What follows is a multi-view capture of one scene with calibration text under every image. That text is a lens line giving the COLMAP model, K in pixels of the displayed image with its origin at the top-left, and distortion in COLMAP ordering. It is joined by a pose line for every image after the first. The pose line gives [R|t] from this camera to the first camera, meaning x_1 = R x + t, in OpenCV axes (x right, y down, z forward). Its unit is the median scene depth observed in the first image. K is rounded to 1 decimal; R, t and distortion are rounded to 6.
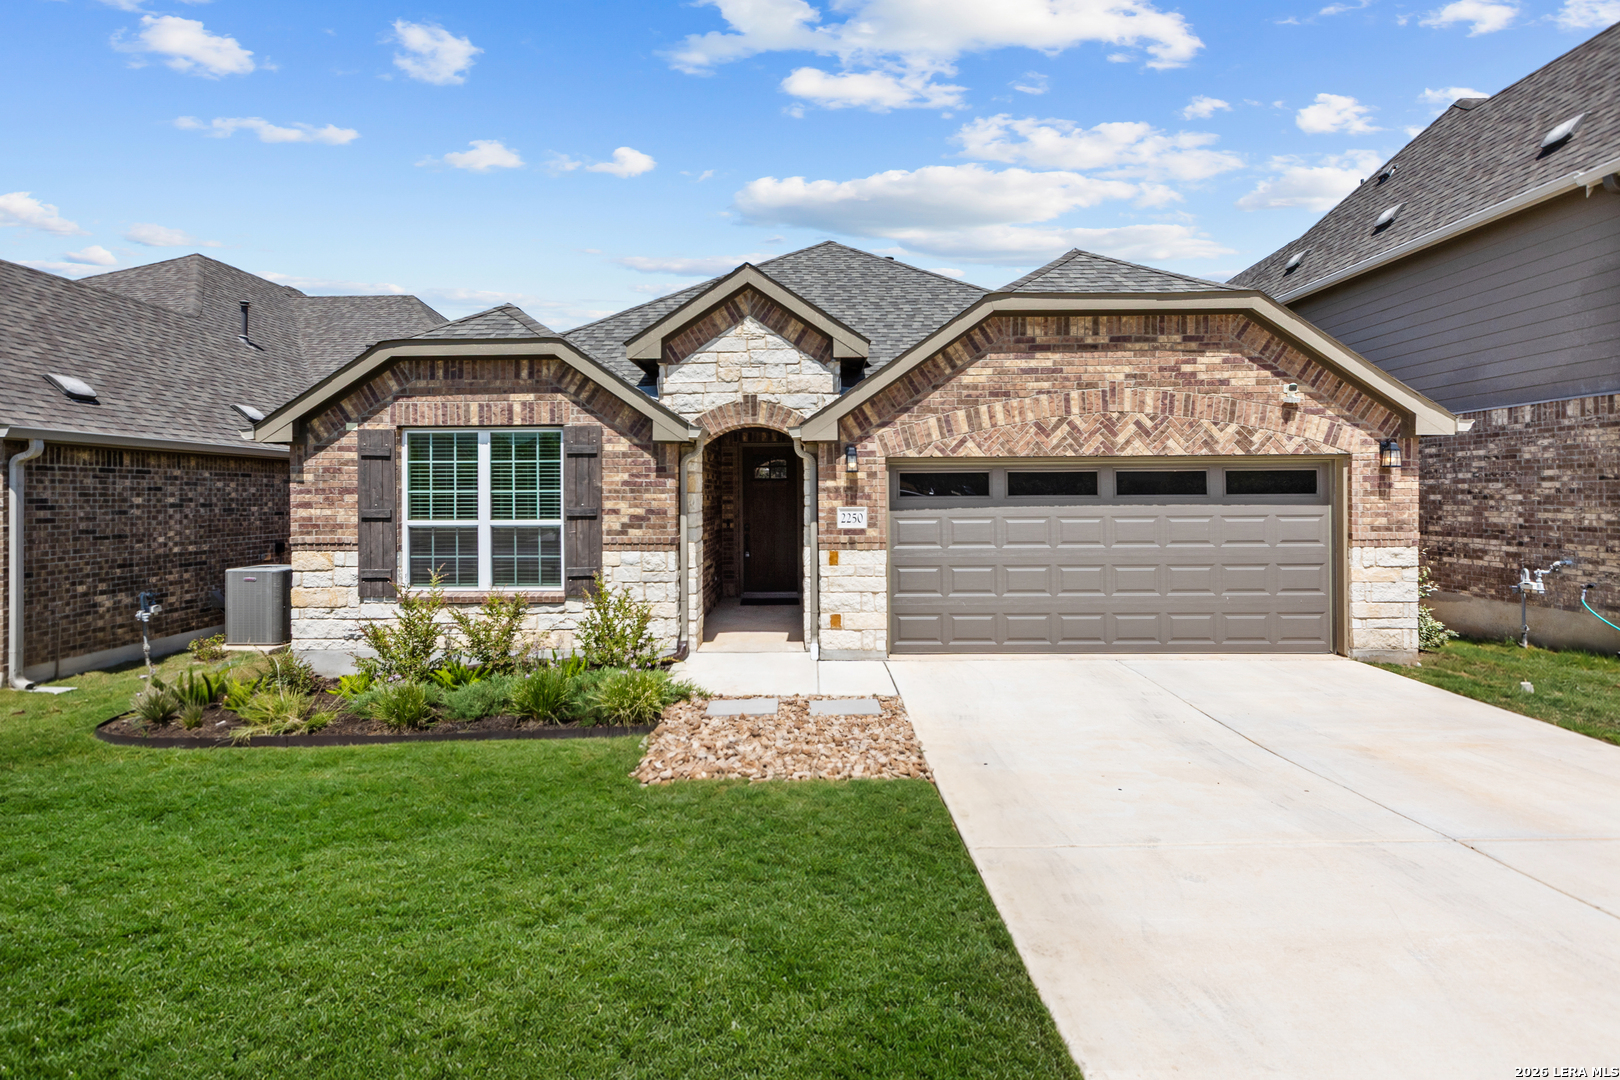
lens RADIAL K [[744.5, 0, 797.8], [0, 744.5, 494.8], [0, 0, 1]] dist [0.009335, -0.002137]
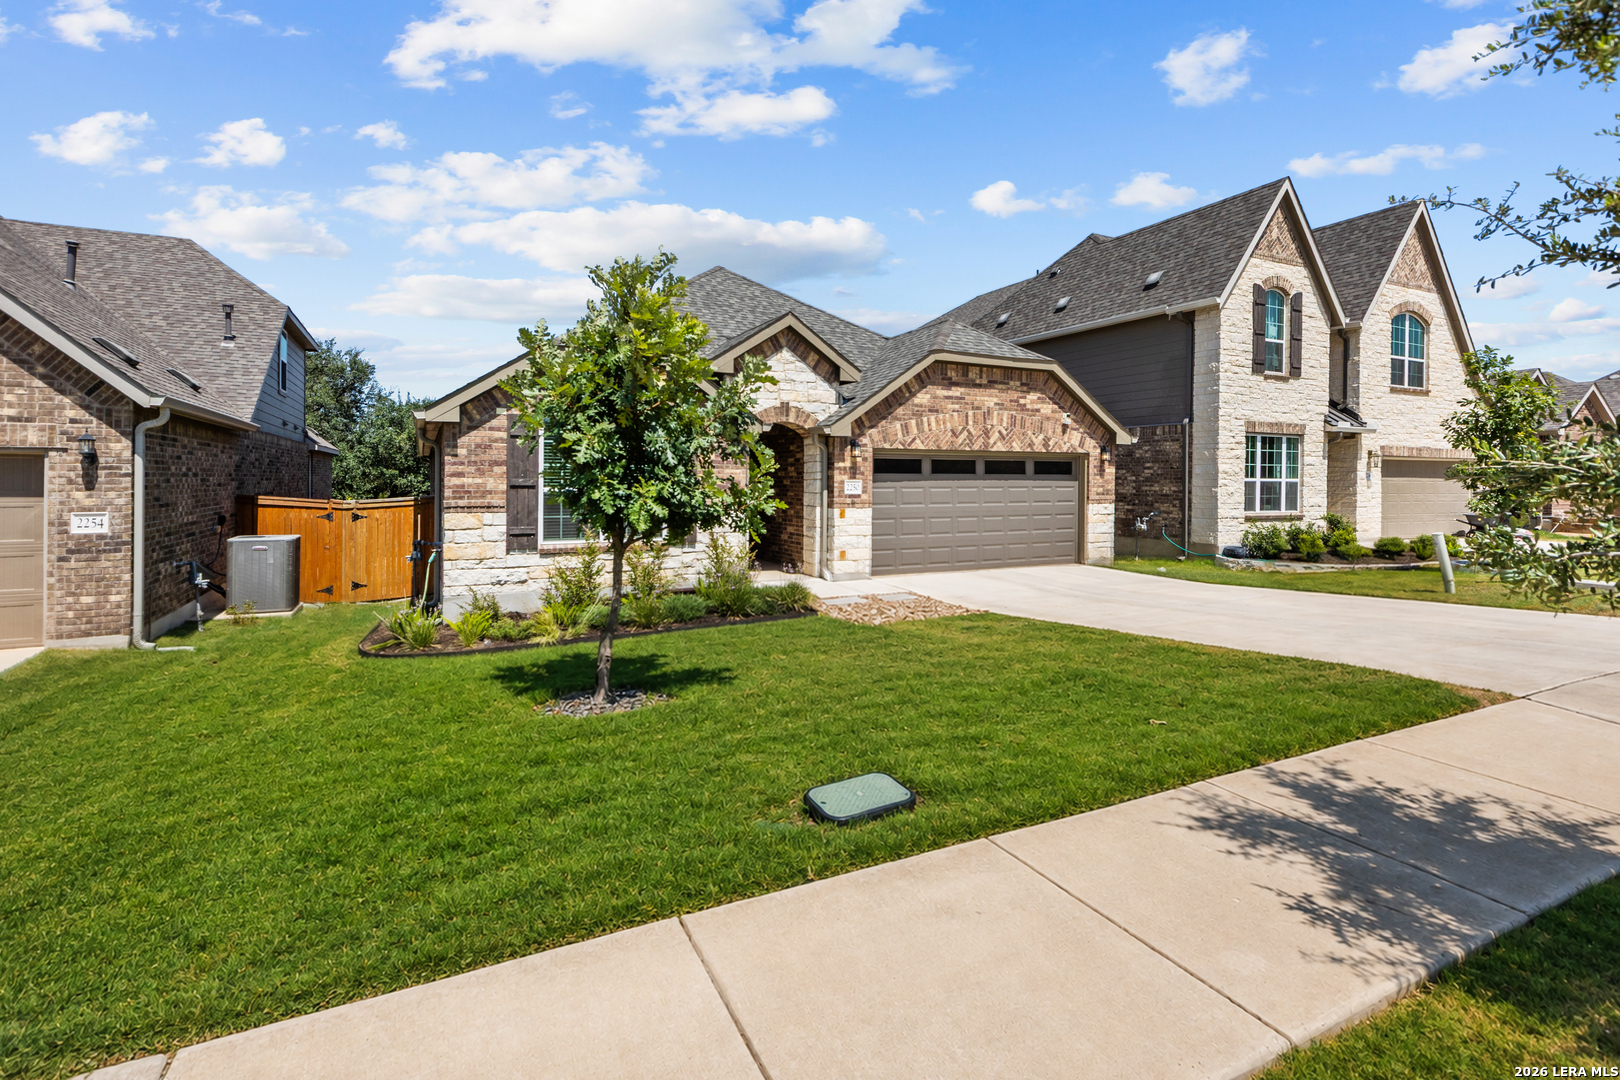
lens RADIAL K [[744.5, 0, 826.7], [0, 744.5, 487.3], [0, 0, 1]] dist [0.009335, -0.002137]
pose [[0.888726, 0.003286, 0.458428, -0.674405], [-0.010028, 0.999874, 0.012274, 0.013224], [-0.458330, -0.015505, 0.888647, -0.332069]]
